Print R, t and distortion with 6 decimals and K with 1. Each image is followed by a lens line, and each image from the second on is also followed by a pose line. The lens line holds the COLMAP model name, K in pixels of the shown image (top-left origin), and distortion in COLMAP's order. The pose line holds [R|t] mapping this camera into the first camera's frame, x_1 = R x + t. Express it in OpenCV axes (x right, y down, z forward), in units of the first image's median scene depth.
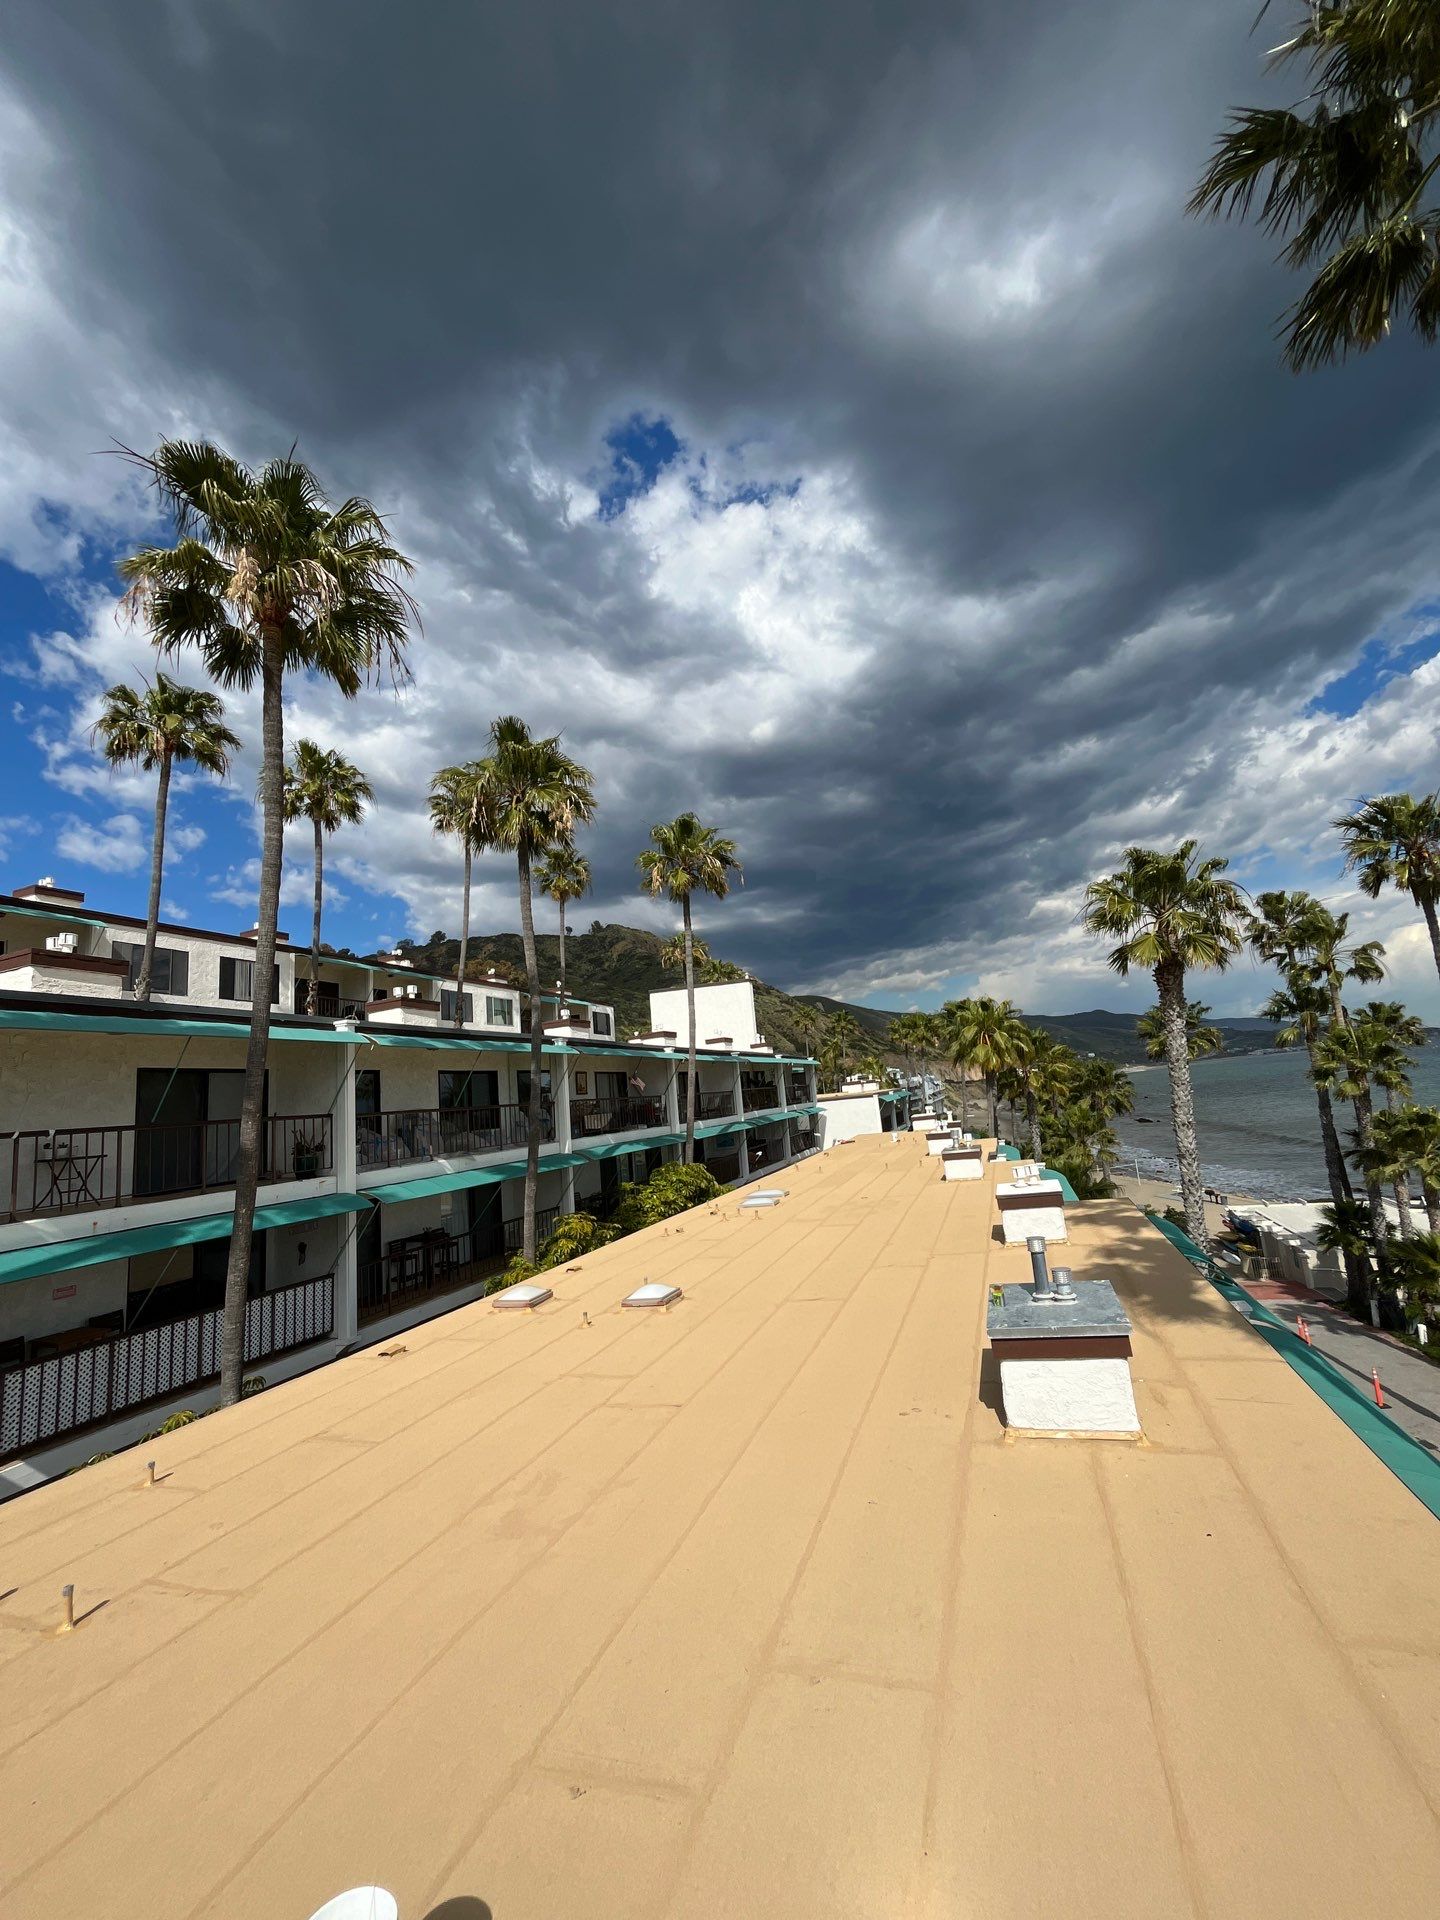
lens RADIAL K [[769.9, 0, 716.1], [0, 769.9, 958.6], [0, 0, 1]] dist [-0.003975, -0.000075]
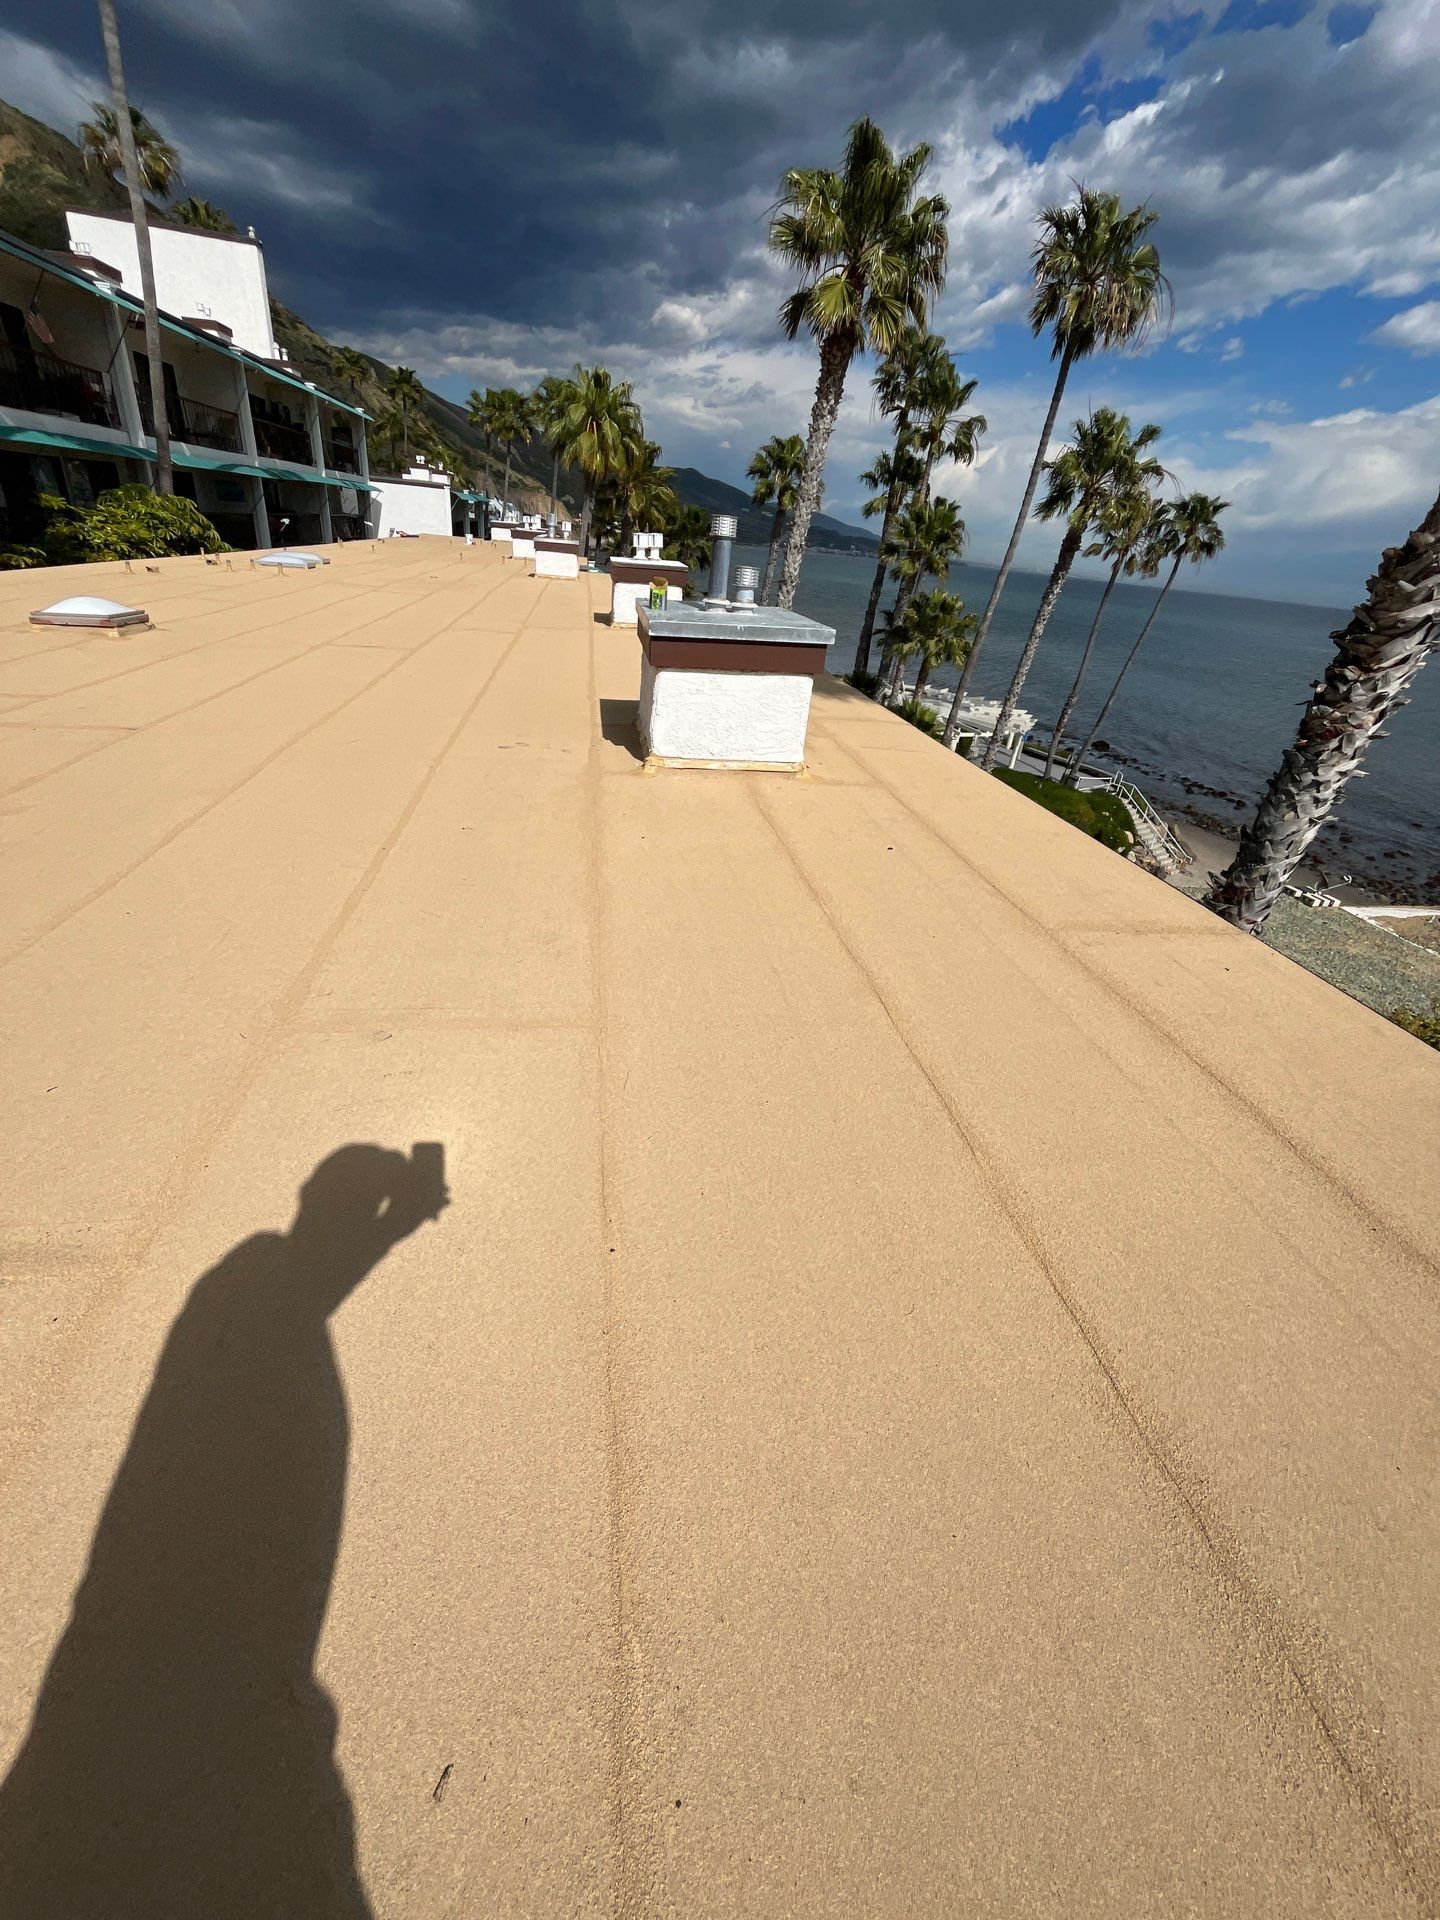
lens RADIAL K [[769.9, 0, 716.1], [0, 769.9, 958.6], [0, 0, 1]] dist [-0.003975, -0.000075]
pose [[0.858512, -0.072040, 0.507709, 0.010100], [-0.265843, 0.784119, 0.560789, 0.092087], [-0.438503, -0.616415, 0.654024, 0.099793]]
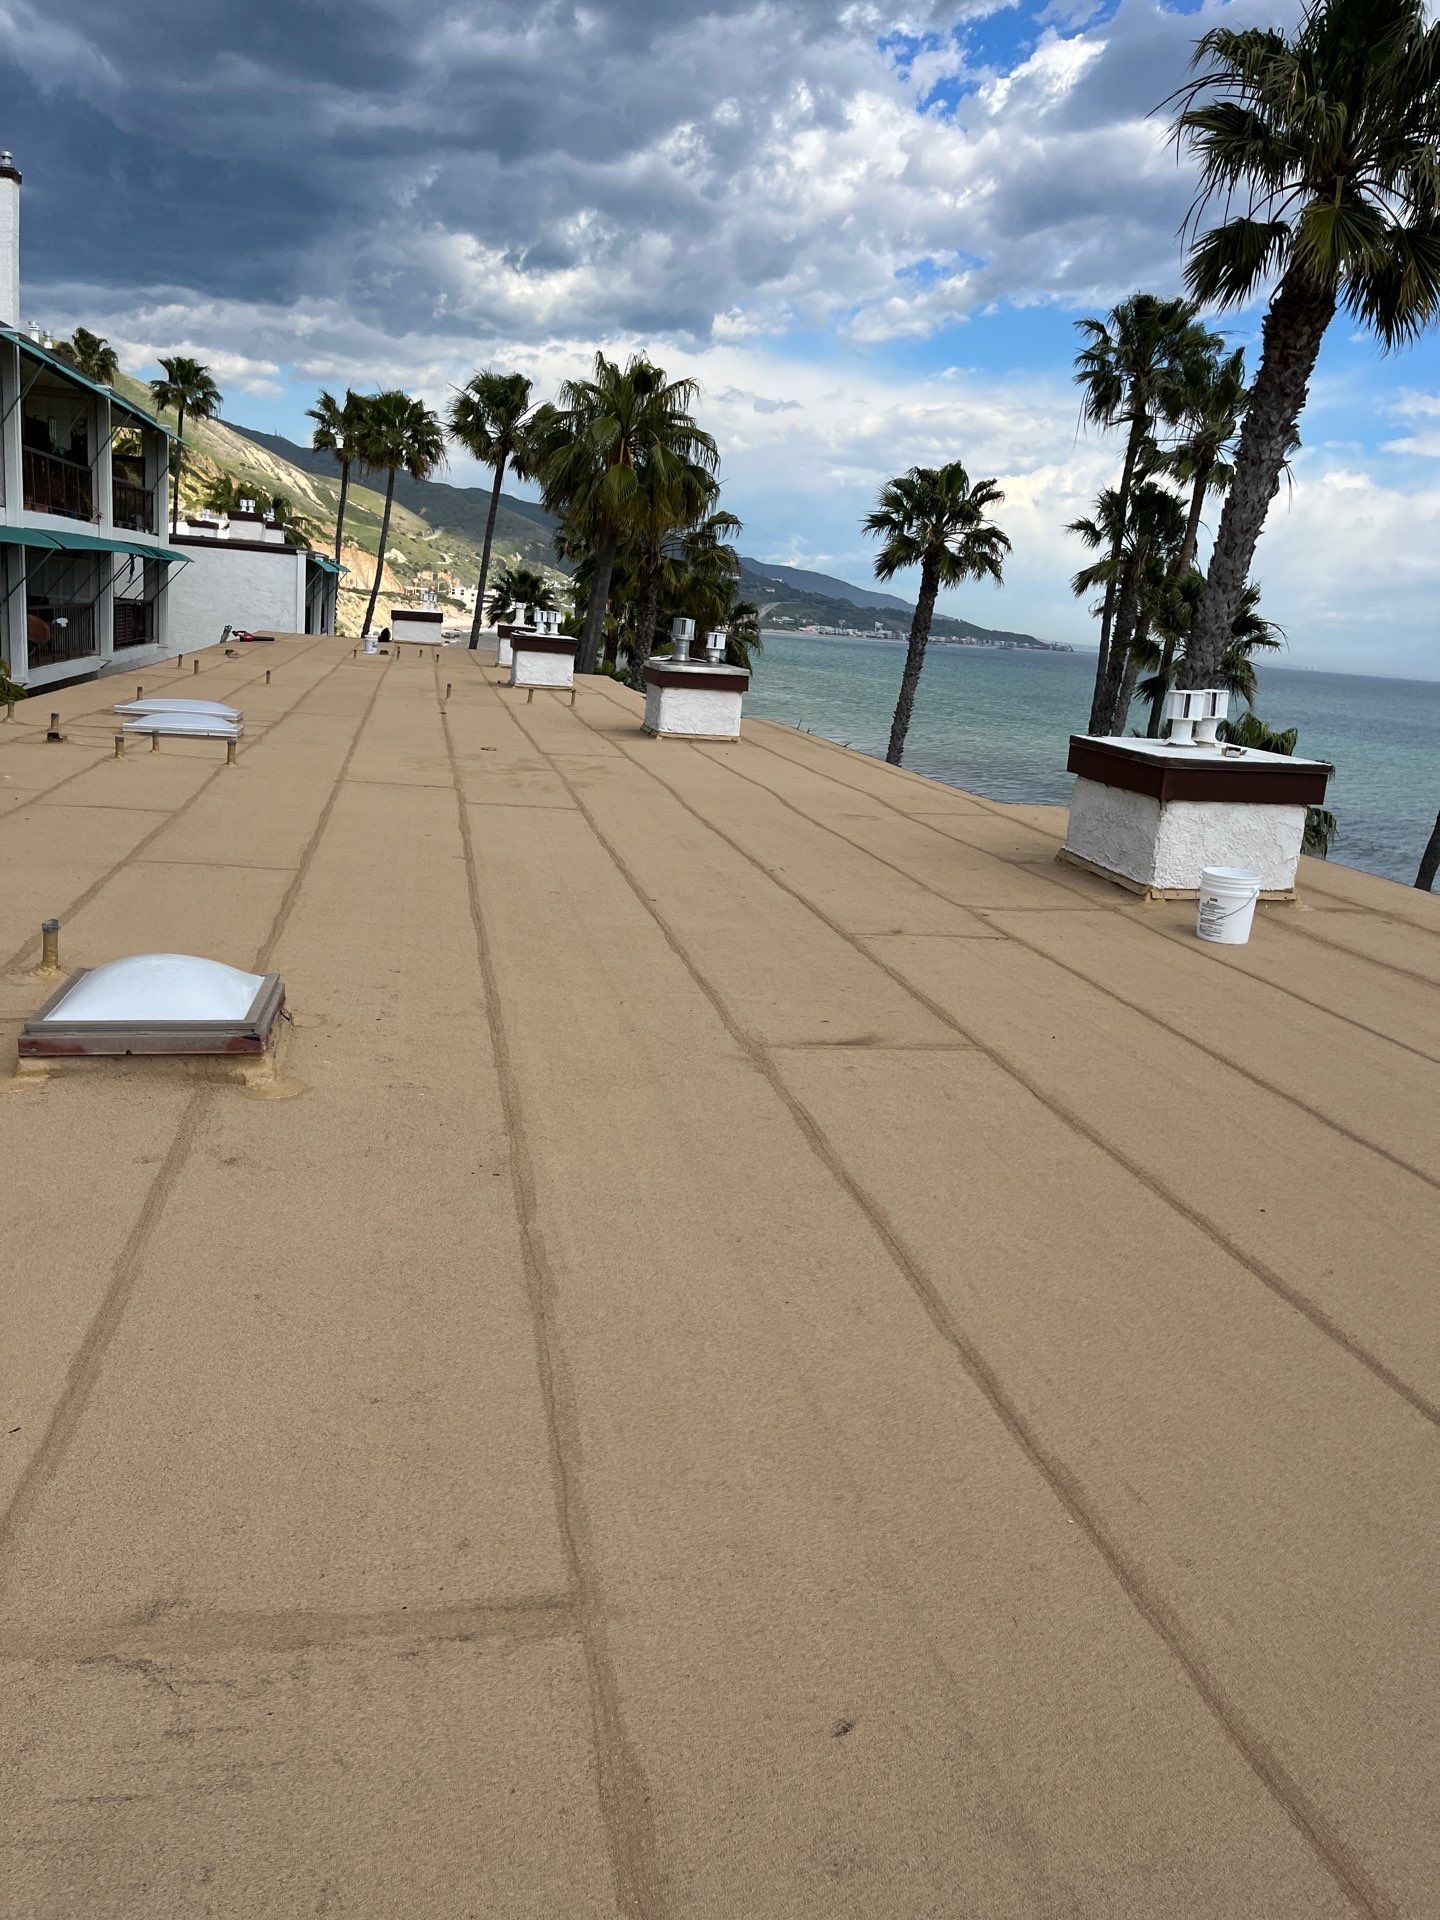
lens RADIAL K [[1476.6, 0, 720.0], [0, 1476.6, 960.0], [0, 0, 1]] dist [0.006227, -0.000676]
pose [[0.837092, 0.042906, 0.545377, -0.097250], [-0.256695, 0.911165, 0.322313, 0.140198], [-0.483100, -0.409801, 0.773743, 0.338060]]
